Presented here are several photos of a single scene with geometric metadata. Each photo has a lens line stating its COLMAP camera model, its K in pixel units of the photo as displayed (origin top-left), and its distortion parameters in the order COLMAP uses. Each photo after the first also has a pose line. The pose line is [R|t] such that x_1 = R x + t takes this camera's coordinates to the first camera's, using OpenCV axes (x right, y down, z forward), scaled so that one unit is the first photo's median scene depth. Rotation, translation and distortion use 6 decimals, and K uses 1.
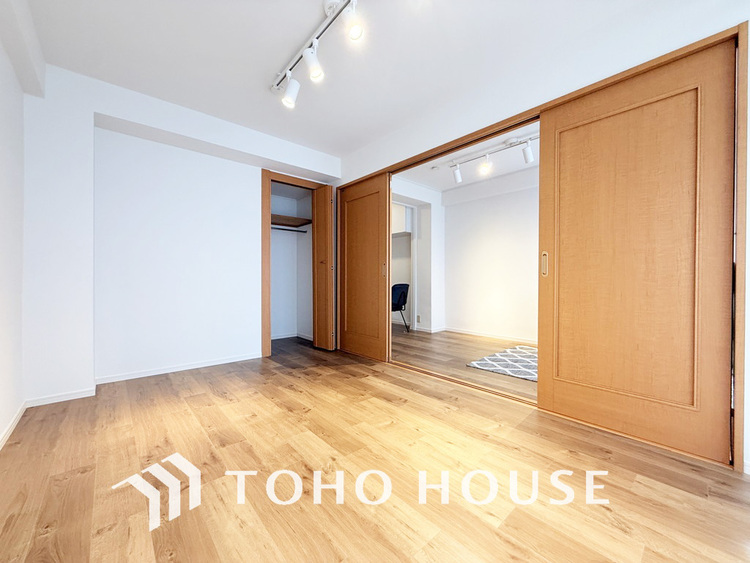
lens RADIAL K [[297.5, 0, 372.5], [0, 297.5, 281.6], [0, 0, 1]] dist [0.000585, 0.000177]
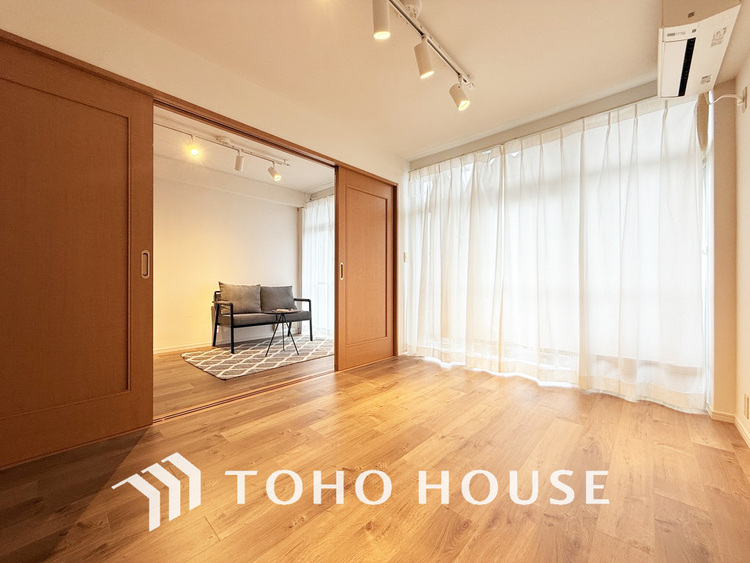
lens RADIAL K [[297.5, 0, 372.0], [0, 297.5, 282.2], [0, 0, 1]] dist [0.000585, 0.000177]
pose [[-0.094628, -0.000737, 0.995512, -0.697252], [0.003645, 0.999993, 0.001087, -0.004379], [-0.995506, 0.003732, -0.094625, 0.767631]]
